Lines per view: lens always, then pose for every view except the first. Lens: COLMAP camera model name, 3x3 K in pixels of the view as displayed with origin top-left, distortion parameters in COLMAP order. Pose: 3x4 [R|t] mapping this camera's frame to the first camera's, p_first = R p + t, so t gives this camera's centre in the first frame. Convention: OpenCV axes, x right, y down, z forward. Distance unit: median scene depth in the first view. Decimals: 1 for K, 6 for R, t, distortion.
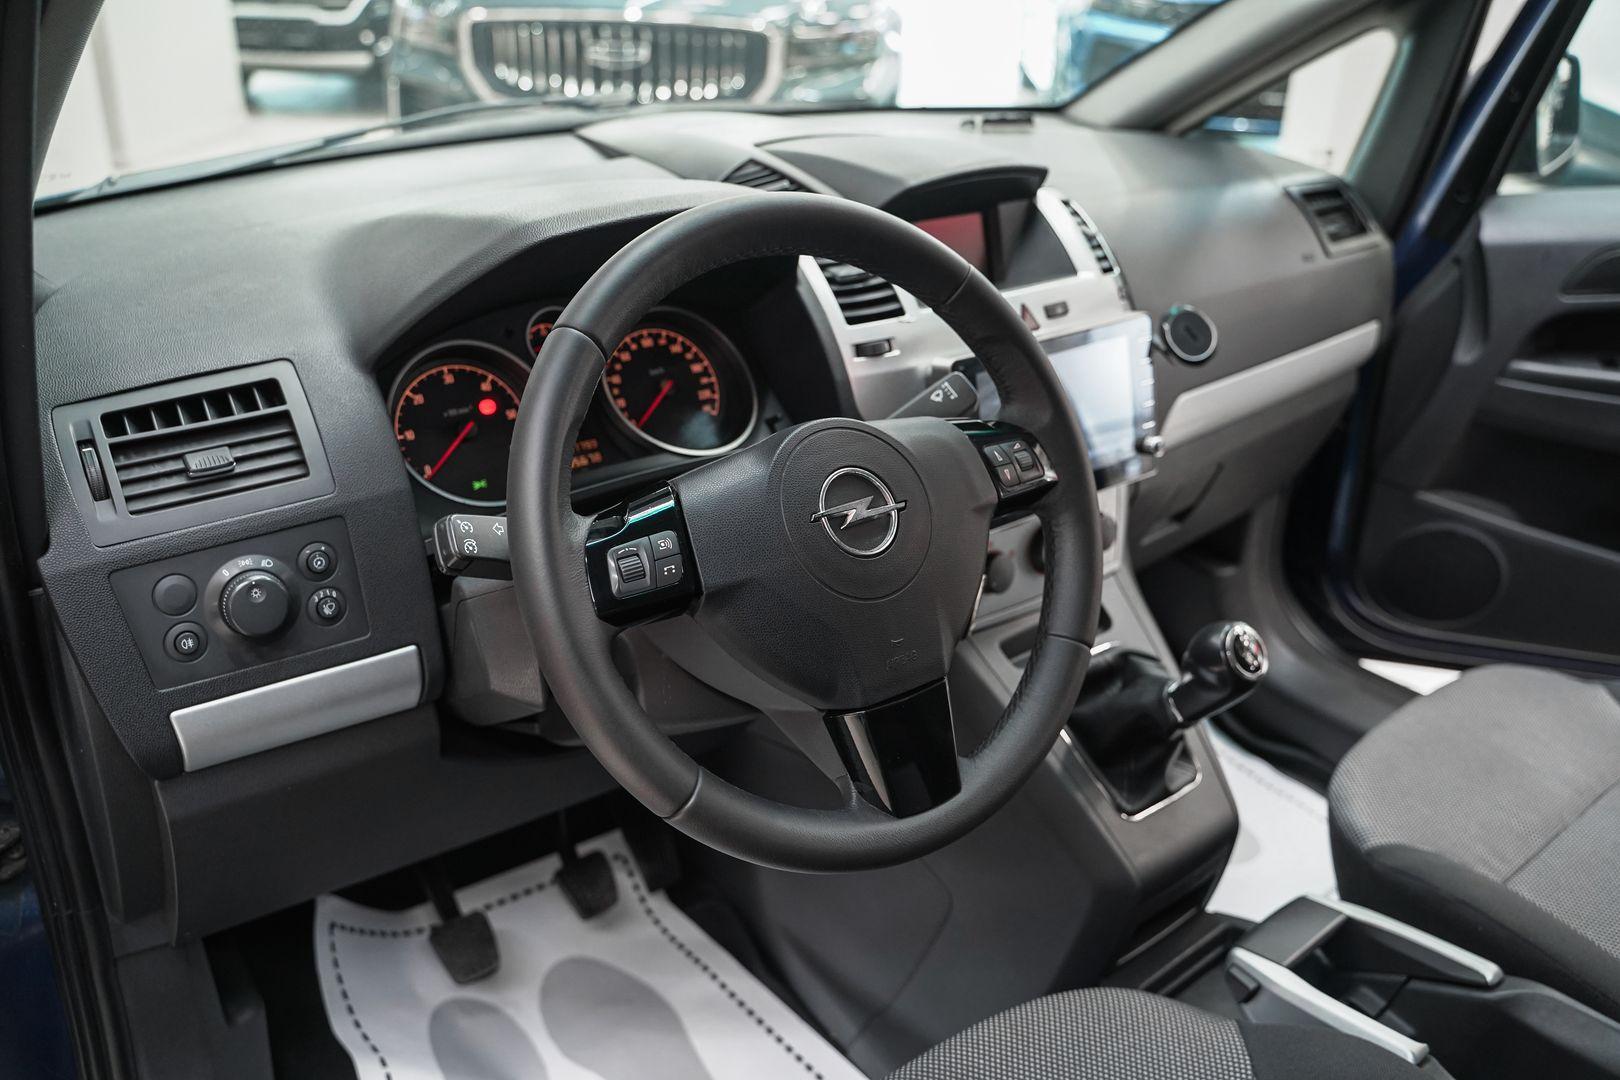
lens RADIAL K [[1301.4, 0, 808.1], [0, 1301.4, 539.5], [0, 0, 1]] dist [-0.103762, 0.070045]
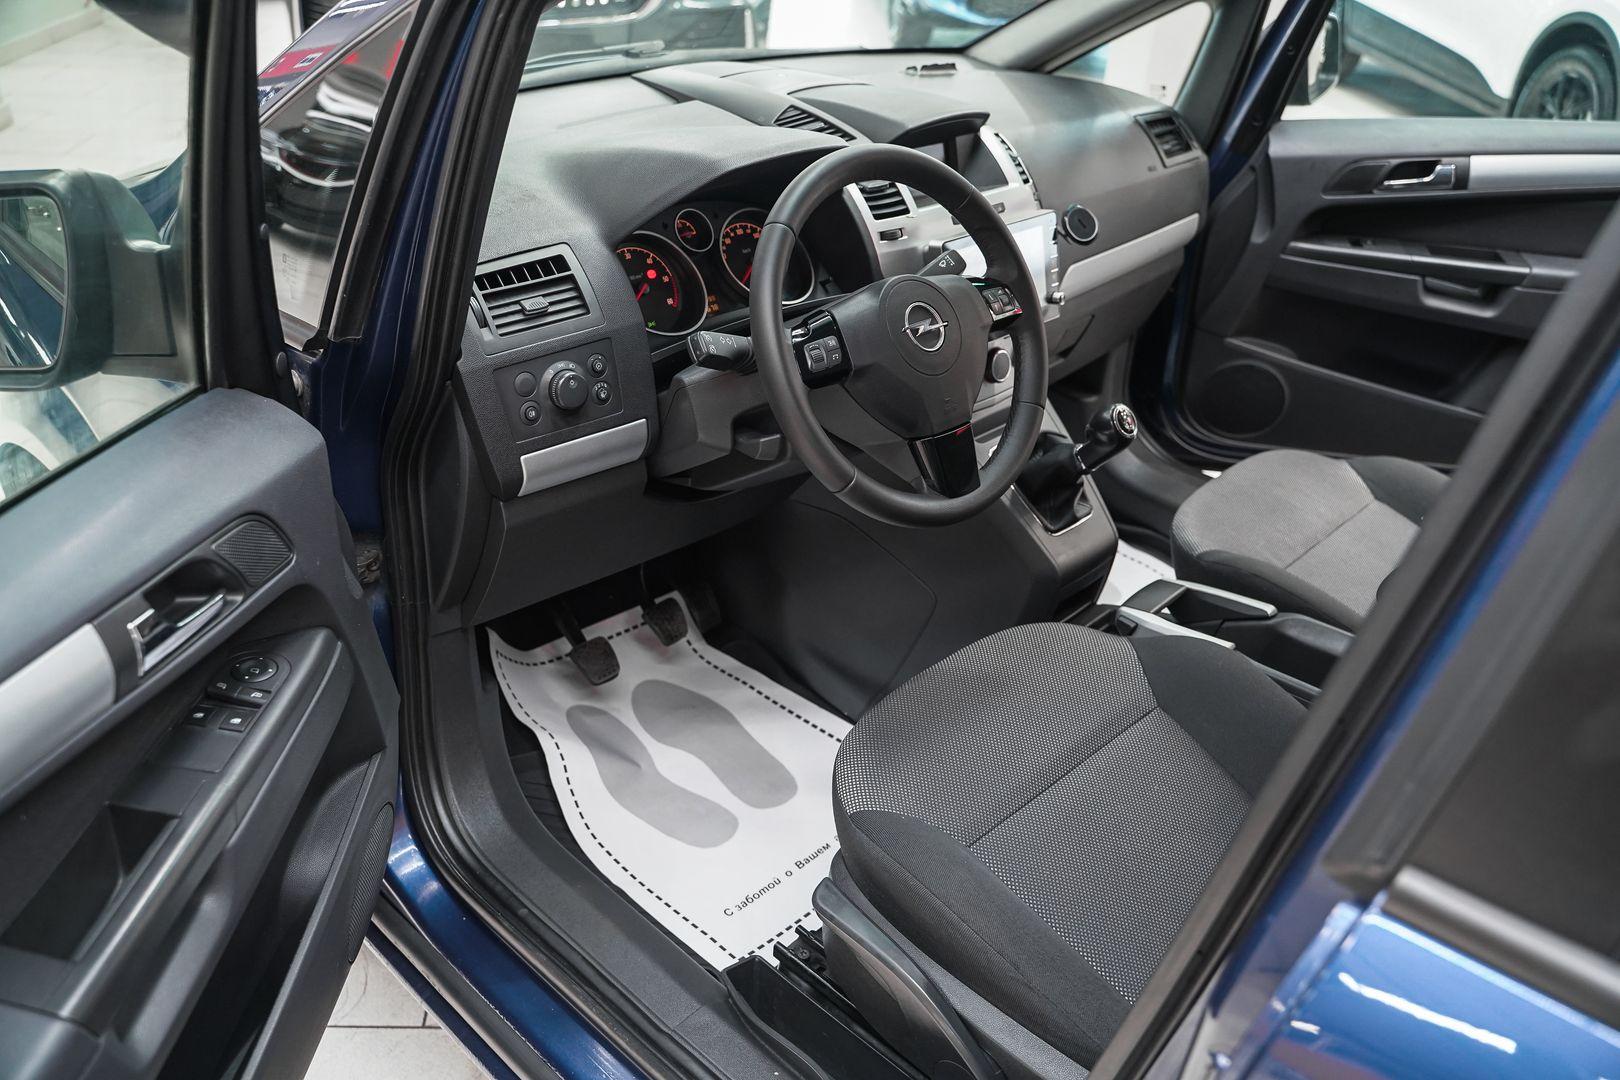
lens RADIAL K [[1301.4, 0, 814.3], [0, 1301.4, 536.3], [0, 0, 1]] dist [-0.103762, 0.070045]
pose [[0.990390, -0.037864, 0.133020, -0.250550], [0.026909, 0.996168, 0.083212, 0.078590], [-0.135661, -0.078833, 0.987614, -0.529196]]
